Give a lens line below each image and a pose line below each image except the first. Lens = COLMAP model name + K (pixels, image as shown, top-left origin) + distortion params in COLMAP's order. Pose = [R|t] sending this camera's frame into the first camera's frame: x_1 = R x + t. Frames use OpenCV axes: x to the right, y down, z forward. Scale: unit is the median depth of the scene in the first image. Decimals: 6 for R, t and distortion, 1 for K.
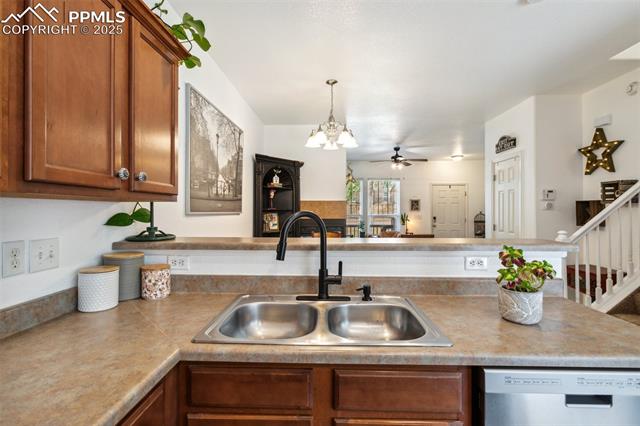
lens RADIAL K [[306.5, 0, 320.5], [0, 306.5, 208.6], [0, 0, 1]] dist [0.001497, 0.000428]
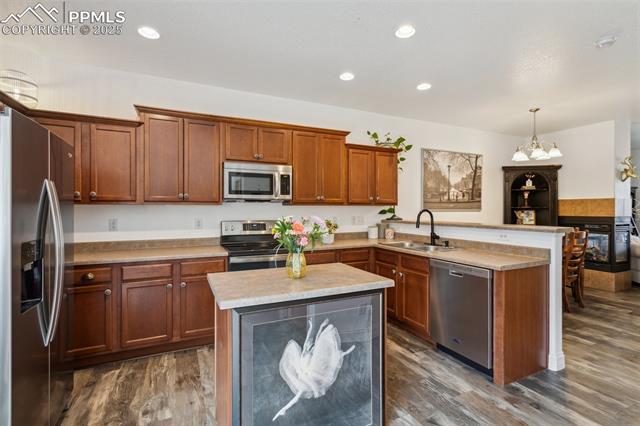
lens RADIAL K [[306.5, 0, 320.5], [0, 306.5, 208.6], [0, 0, 1]] dist [0.001497, 0.000428]
pose [[0.455818, 0.001161, -0.890072, 0.786021], [0.007019, 0.999963, 0.004899, -0.007216], [0.890045, -0.008480, 0.455793, -0.407485]]
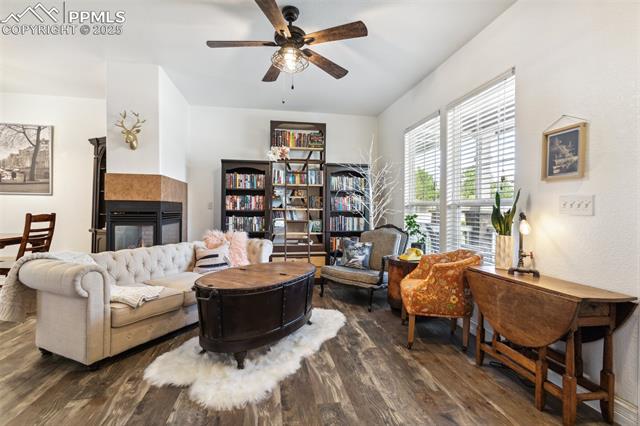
lens RADIAL K [[306.5, 0, 320.5], [0, 306.5, 208.6], [0, 0, 1]] dist [0.001497, 0.000428]
pose [[0.212149, 0.000182, -0.977237, 1.273975], [-0.000454, 1.000000, 0.000087, 0.078721], [0.977237, 0.000426, 0.212149, 1.981614]]
